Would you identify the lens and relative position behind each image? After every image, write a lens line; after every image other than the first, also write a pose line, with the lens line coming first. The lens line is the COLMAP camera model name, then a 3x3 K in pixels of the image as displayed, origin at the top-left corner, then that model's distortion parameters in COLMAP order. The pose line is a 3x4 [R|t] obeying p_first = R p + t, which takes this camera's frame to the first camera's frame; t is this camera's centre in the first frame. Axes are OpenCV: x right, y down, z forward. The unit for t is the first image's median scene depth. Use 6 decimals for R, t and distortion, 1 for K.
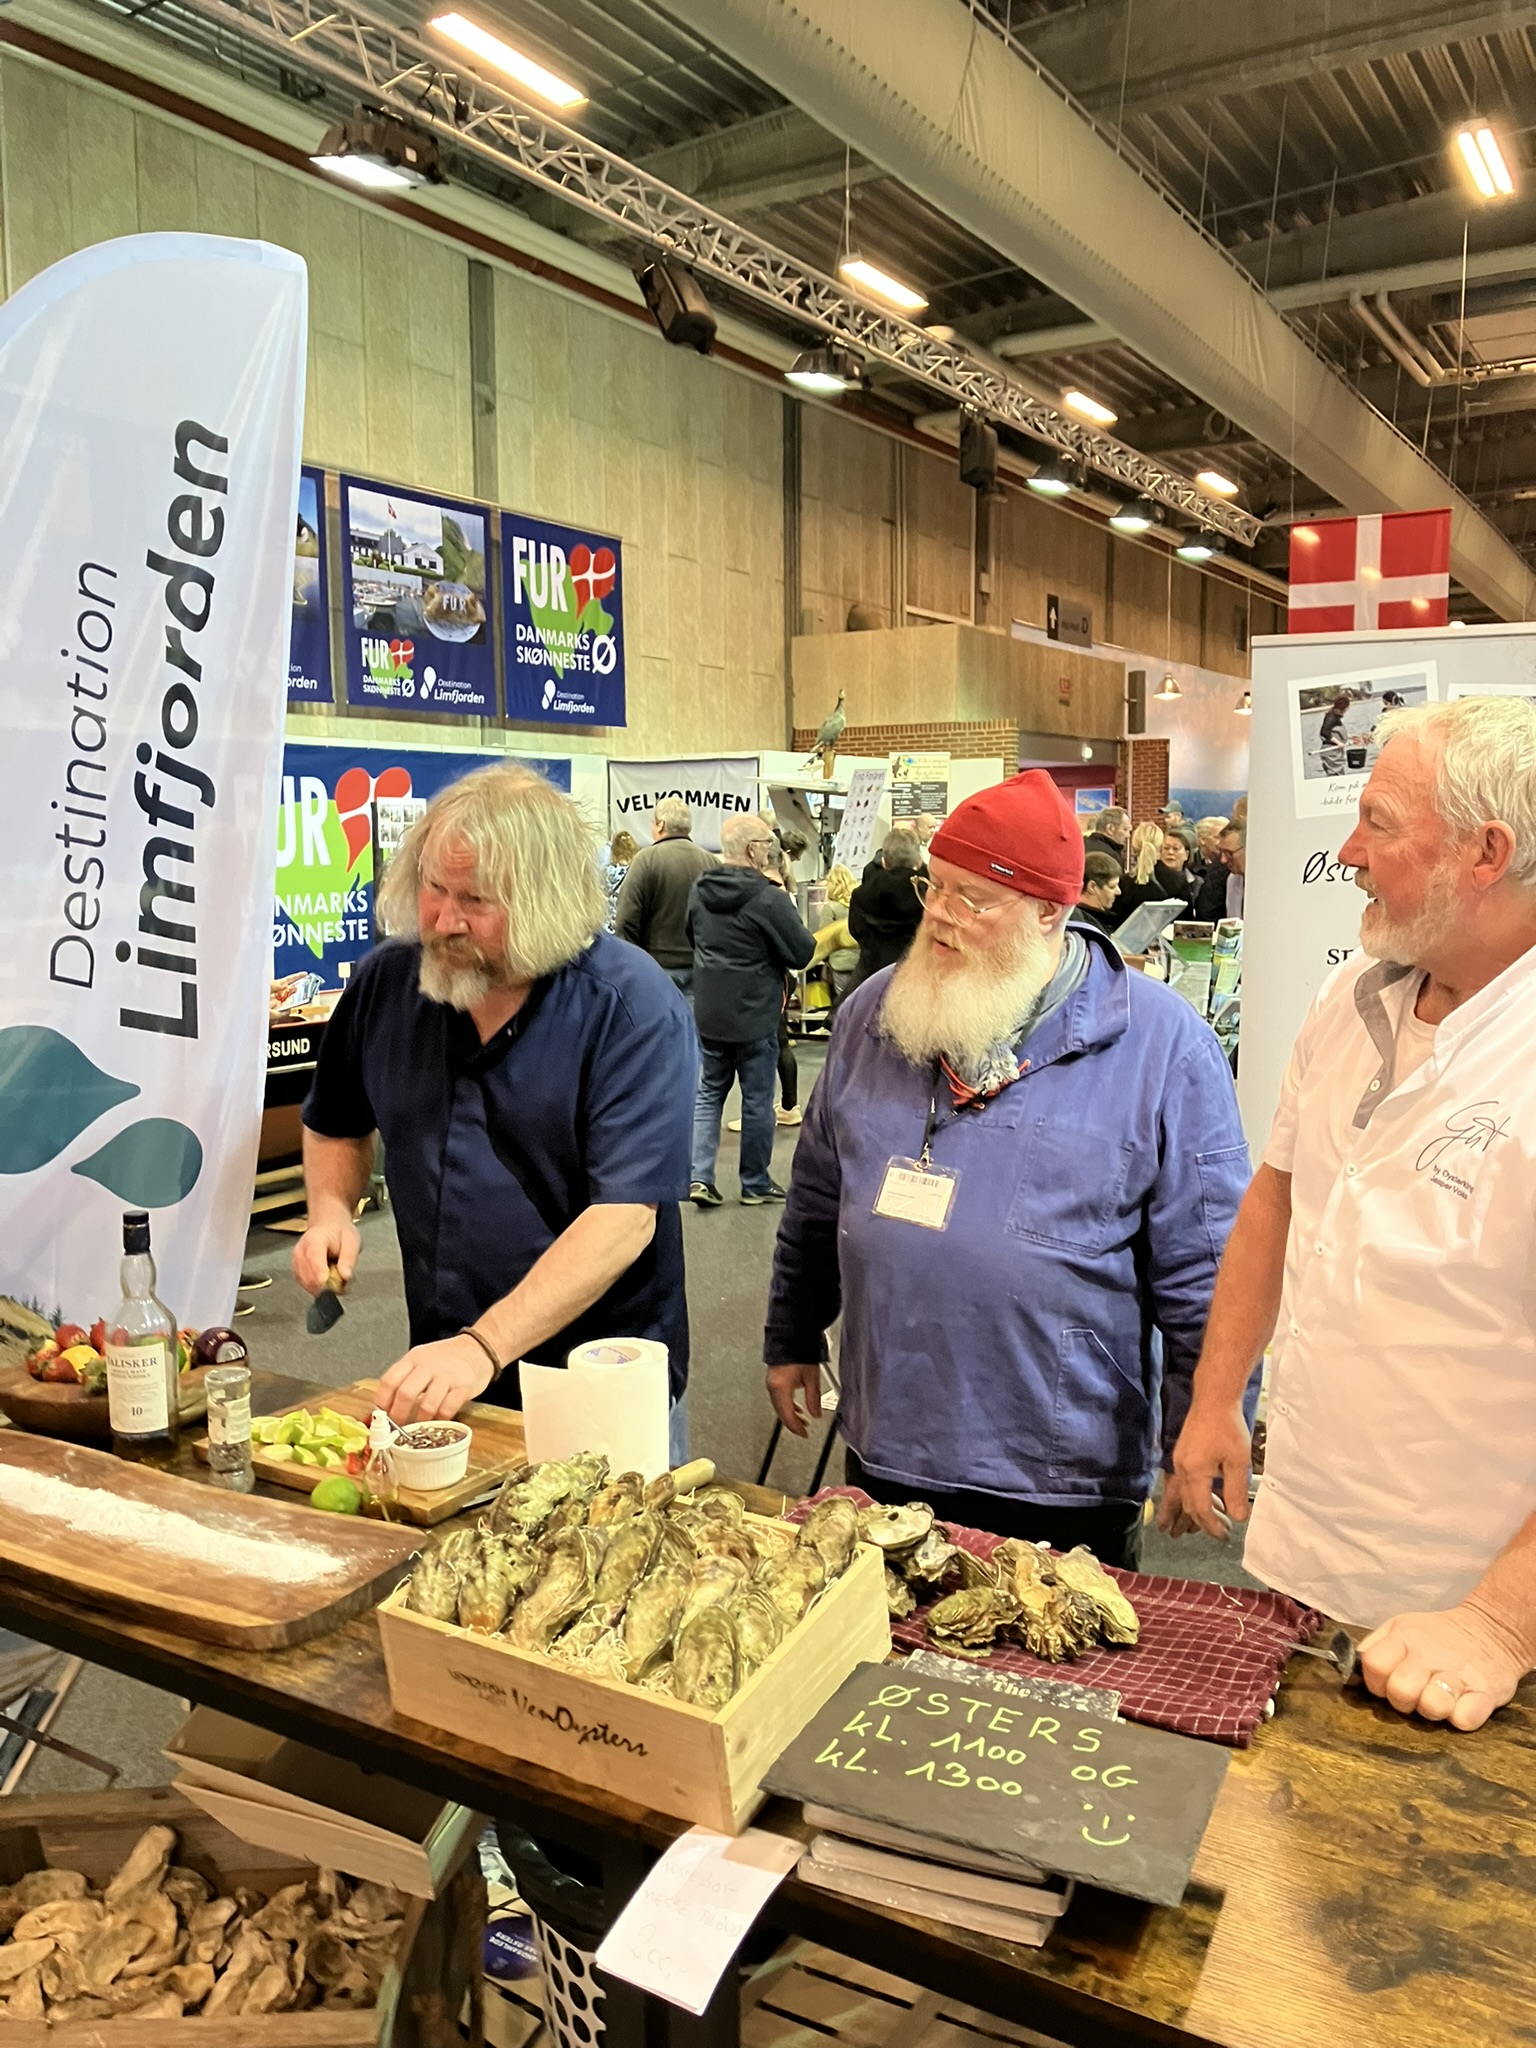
lens RADIAL K [[1771.9, 0, 768.0], [0, 1771.9, 1024.0], [0, 0, 1]] dist [0.009746, 0.156884]
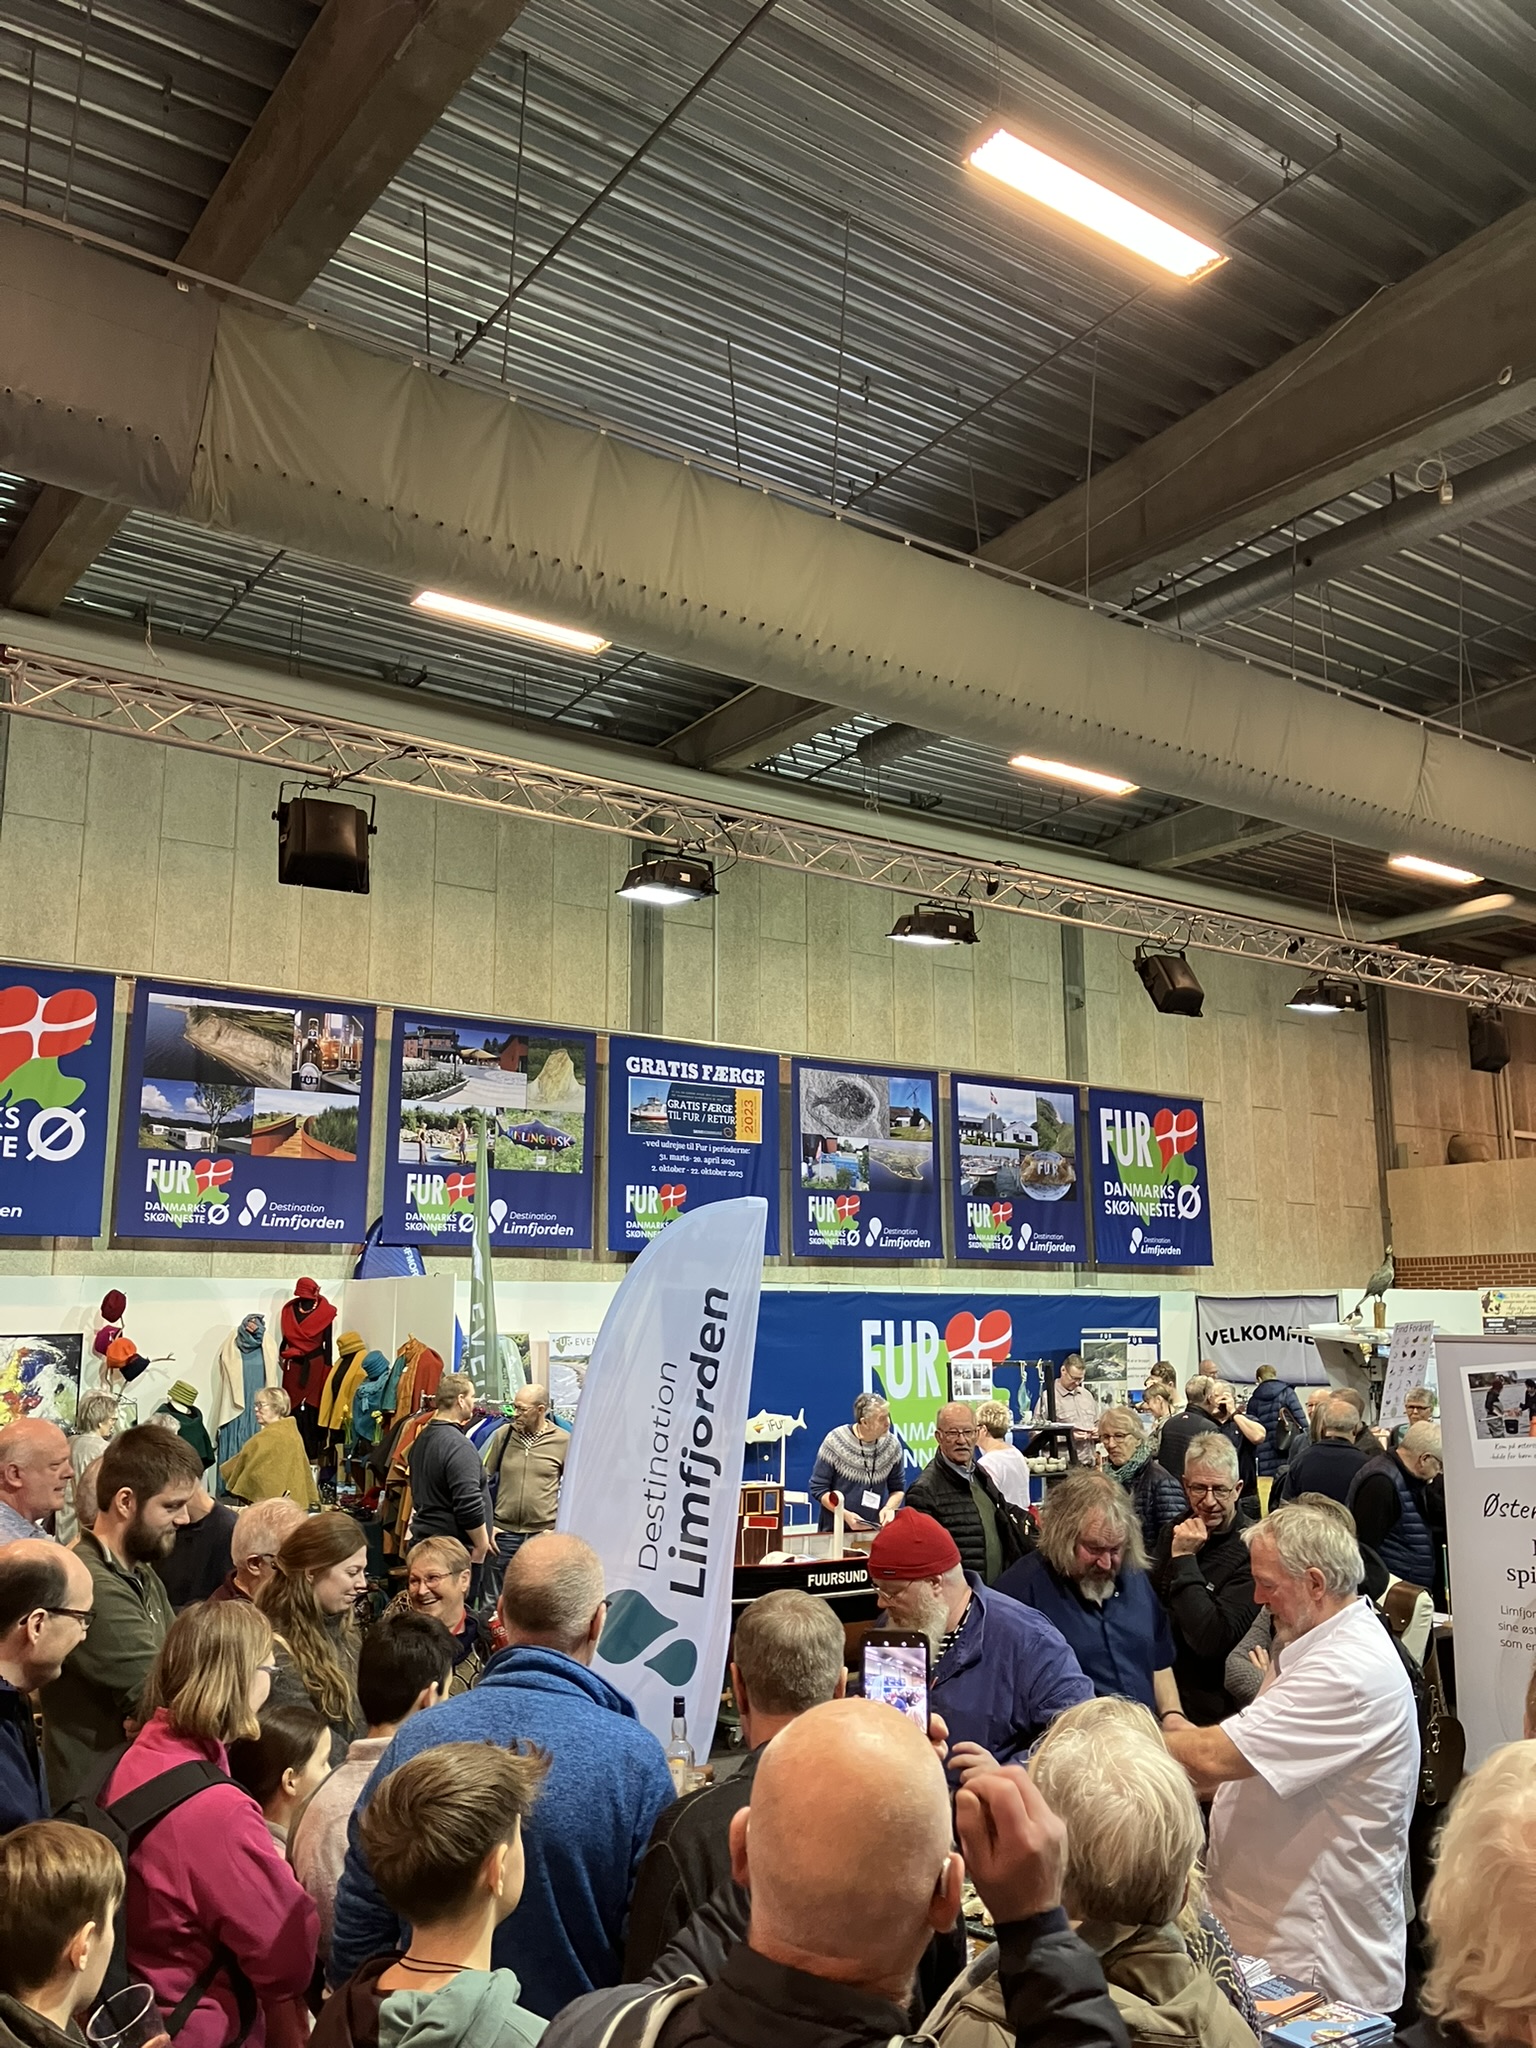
lens RADIAL K [[1771.9, 0, 768.0], [0, 1771.9, 1024.0], [0, 0, 1]] dist [0.009746, 0.156884]
pose [[0.931808, -0.060616, -0.357855, 0.075449], [-0.038179, 0.964116, -0.262722, -0.015124], [0.360939, 0.258469, 0.896056, -0.137368]]
